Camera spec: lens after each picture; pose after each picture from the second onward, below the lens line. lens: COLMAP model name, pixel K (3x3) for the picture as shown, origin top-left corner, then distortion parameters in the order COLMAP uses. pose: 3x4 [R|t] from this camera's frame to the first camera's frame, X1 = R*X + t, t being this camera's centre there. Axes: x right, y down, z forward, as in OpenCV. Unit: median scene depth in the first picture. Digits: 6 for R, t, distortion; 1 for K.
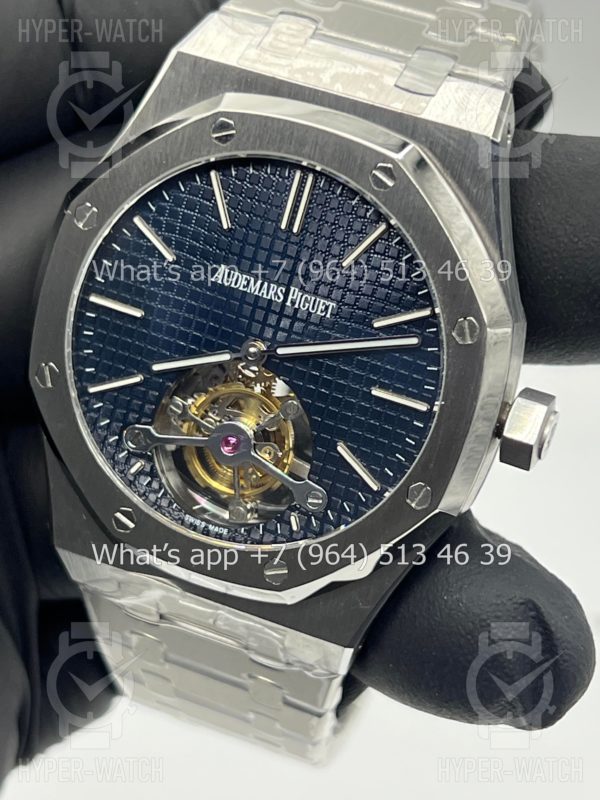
lens RADIAL K [[1836.4, 0, 300.0], [0, 1836.4, 400.0], [0, 0, 1]] dist [0.297715, 0.102323]
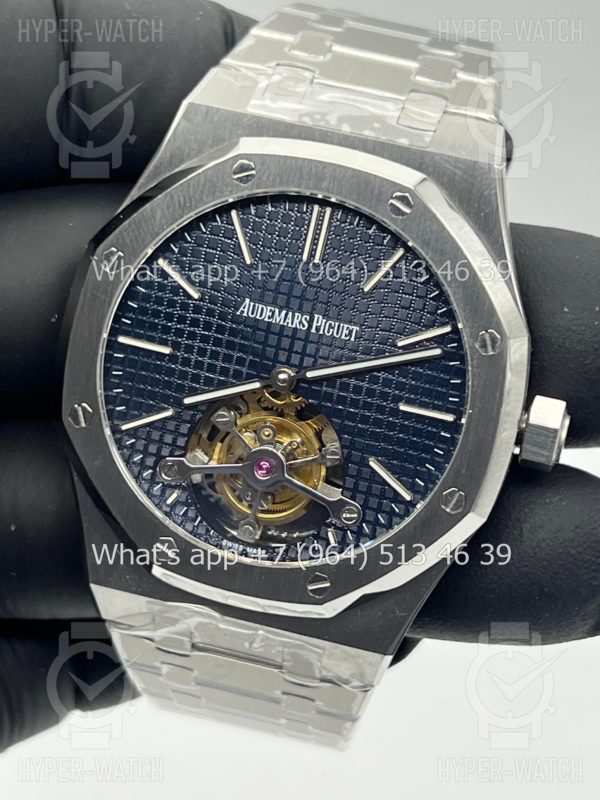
lens RADIAL K [[1836.4, 0, 300.0], [0, 1836.4, 400.0], [0, 0, 1]] dist [0.297715, 0.102323]
pose [[0.990034, -0.062381, 0.126260, -0.149279], [0.070534, 0.995633, -0.061161, 0.051422], [-0.121893, 0.069457, 0.990110, -0.044544]]
